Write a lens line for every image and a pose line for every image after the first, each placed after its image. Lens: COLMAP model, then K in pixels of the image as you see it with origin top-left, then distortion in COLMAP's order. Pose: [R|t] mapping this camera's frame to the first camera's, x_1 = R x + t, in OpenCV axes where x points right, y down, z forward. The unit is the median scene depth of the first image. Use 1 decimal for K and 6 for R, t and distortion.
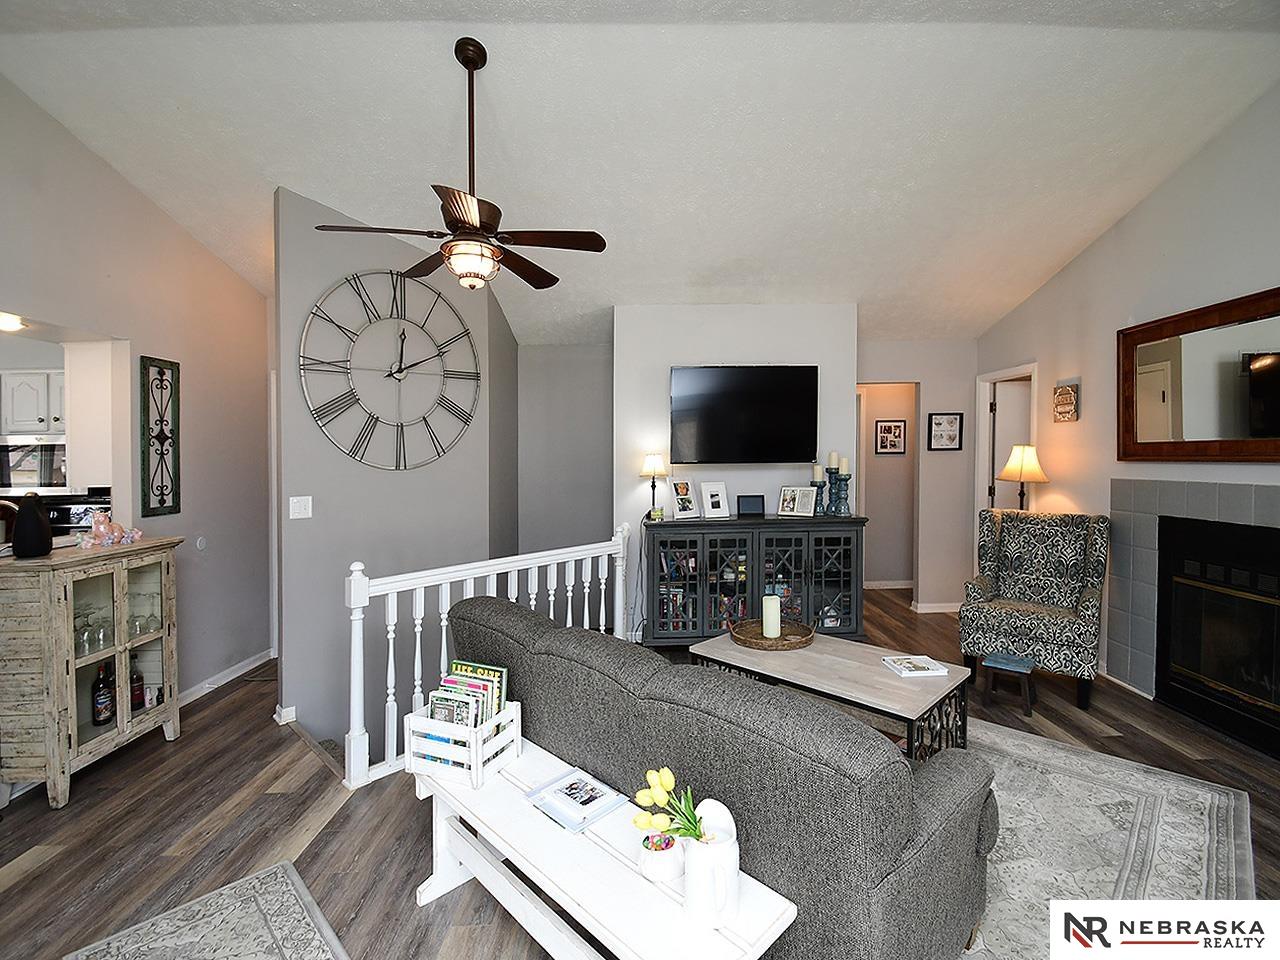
lens RADIAL K [[579.2, 0, 668.8], [0, 579.2, 480.5], [0, 0, 1]] dist [0.000814, -0.000358]
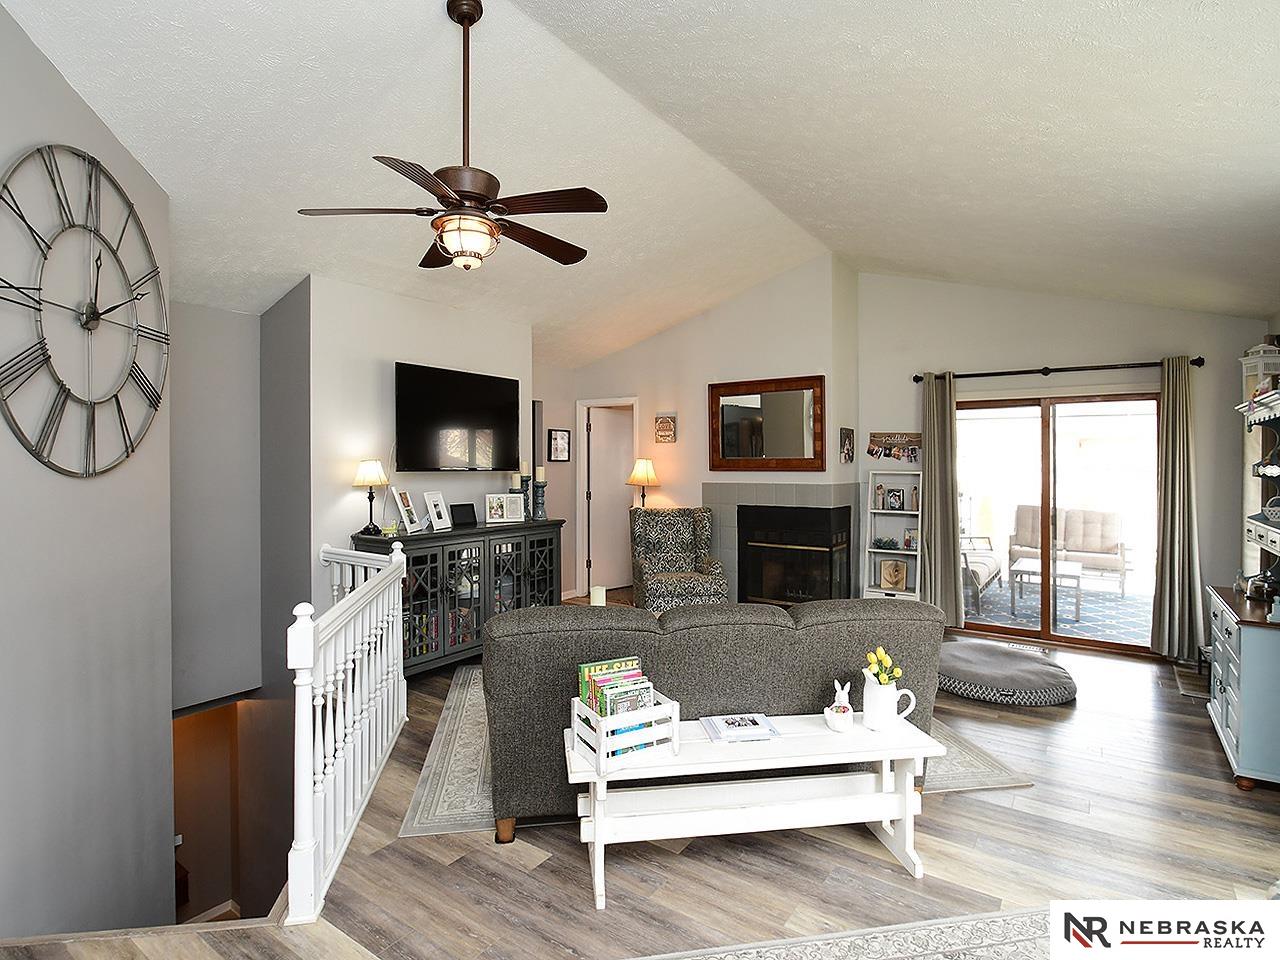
lens RADIAL K [[631.7, 0, 640.0], [0, 631.7, 480.0], [0, 0, 1]] dist [-0.024814, -0.000496]
pose [[0.609987, -0.004900, 0.792397, -0.590916], [0.024313, 0.999626, -0.012535, 0.006233], [-0.792039, 0.026911, 0.609877, 0.133805]]
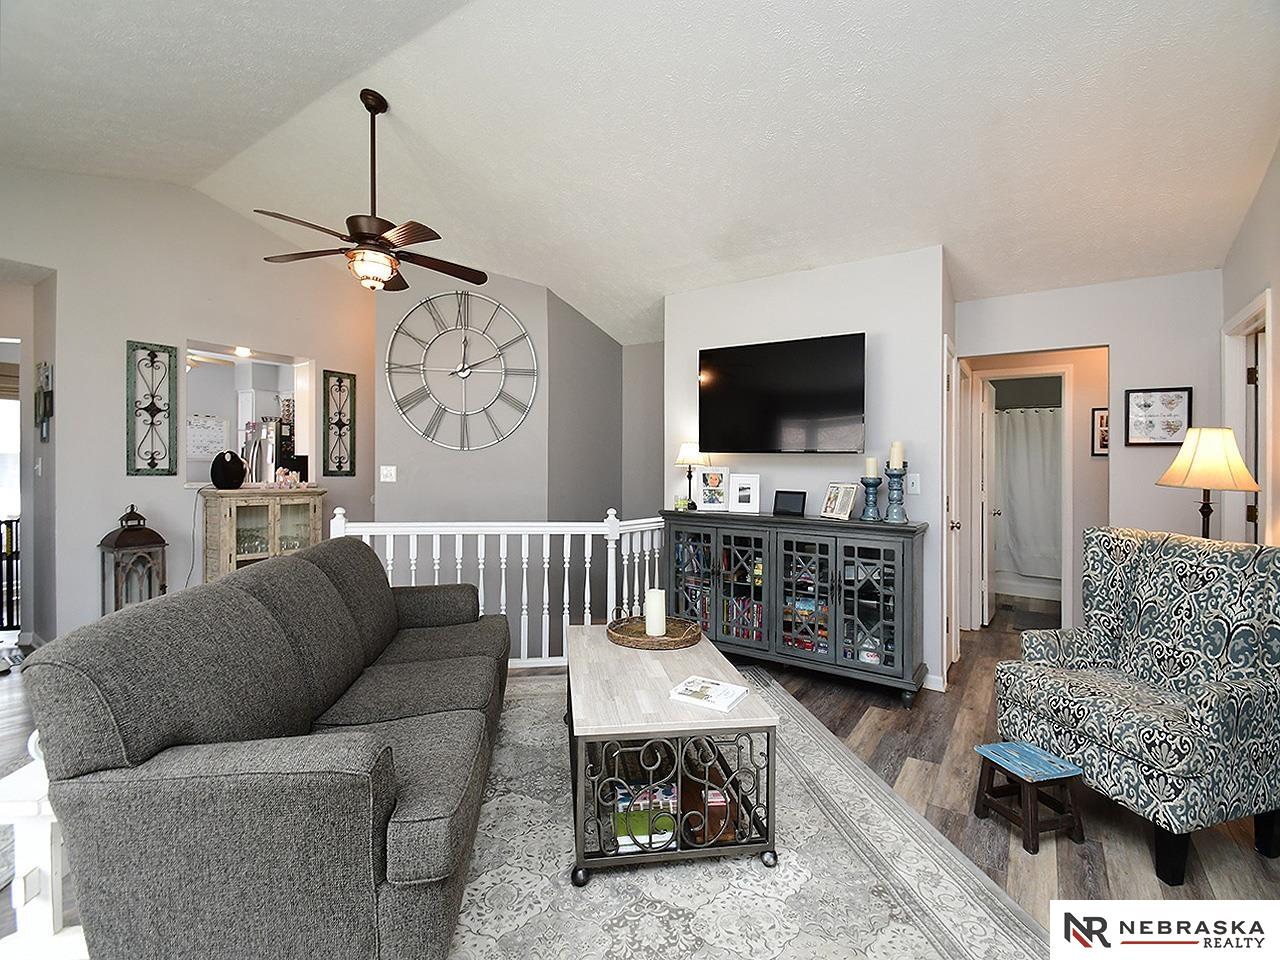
lens RADIAL K [[559.0, 0, 640.0], [0, 559.0, 480.0], [0, 0, 1]] dist [0.013337, -0.017198]
pose [[0.821120, 0.041205, -0.569266, 0.494417], [-0.055008, 0.998461, -0.007073, 0.031149], [0.568099, 0.037121, 0.822123, 0.213409]]
